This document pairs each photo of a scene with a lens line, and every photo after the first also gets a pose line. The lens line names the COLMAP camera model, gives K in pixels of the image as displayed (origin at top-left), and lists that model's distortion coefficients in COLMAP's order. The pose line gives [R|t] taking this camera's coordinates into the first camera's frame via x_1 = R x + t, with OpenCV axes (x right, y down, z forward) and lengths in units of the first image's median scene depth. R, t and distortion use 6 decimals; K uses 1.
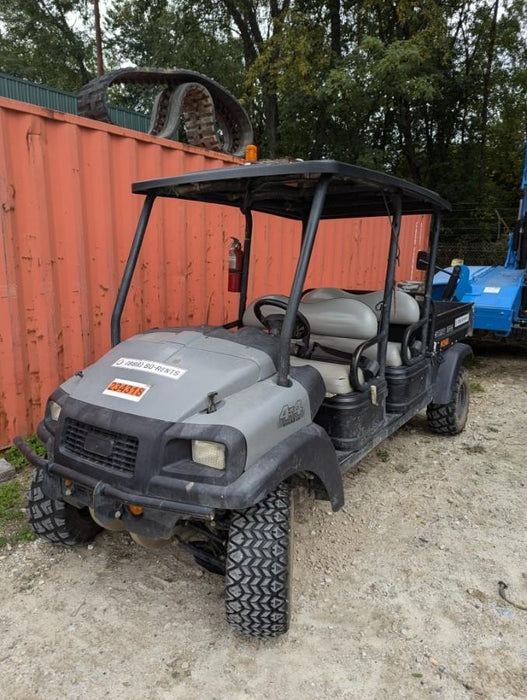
lens RADIAL K [[490.8, 0, 263.5], [0, 490.8, 350.0], [0, 0, 1]] dist [0.006109, -0.000050]
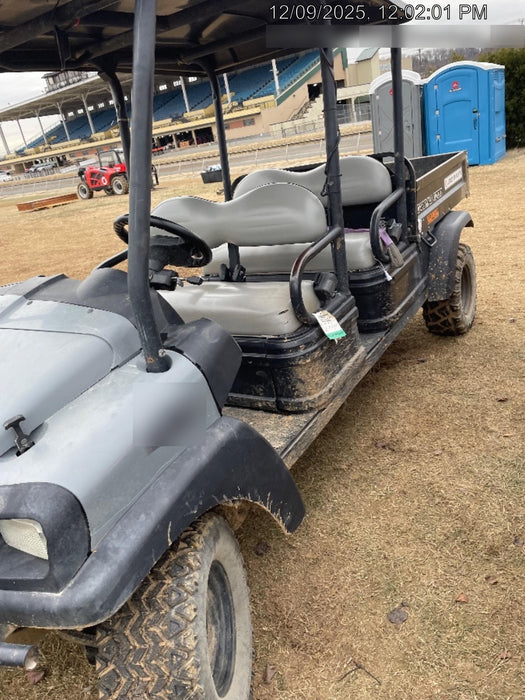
lens RADIAL K [[520.6, 0, 263.0], [0, 520.6, 347.9], [0, 0, 1]] dist [0.002524, 0.000420]
pose [[0.980554, -0.195870, -0.012216, 0.179027], [0.194611, 0.962452, 0.189243, -0.042383], [-0.025310, -0.187940, 0.981854, 0.410074]]
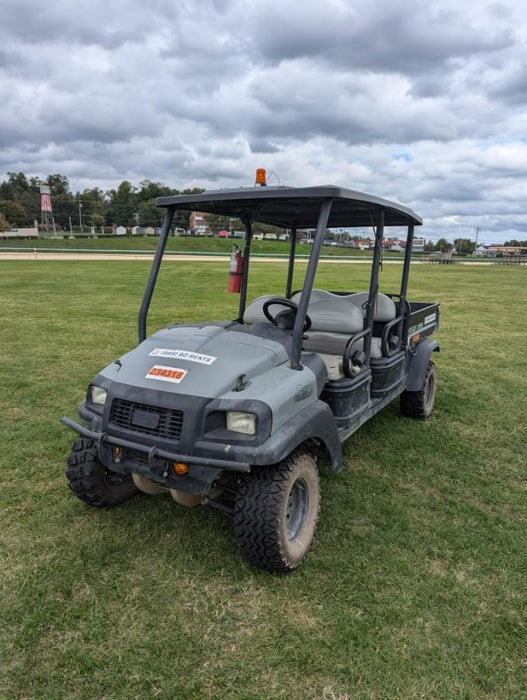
lens RADIAL K [[490.8, 0, 263.5], [0, 490.8, 350.0], [0, 0, 1]] dist [0.006109, -0.000050]
pose [[0.997600, -0.003180, 0.069164, -0.126559], [0.003207, 0.999995, -0.000270, 0.023520], [-0.069162, 0.000491, 0.997605, -0.225567]]
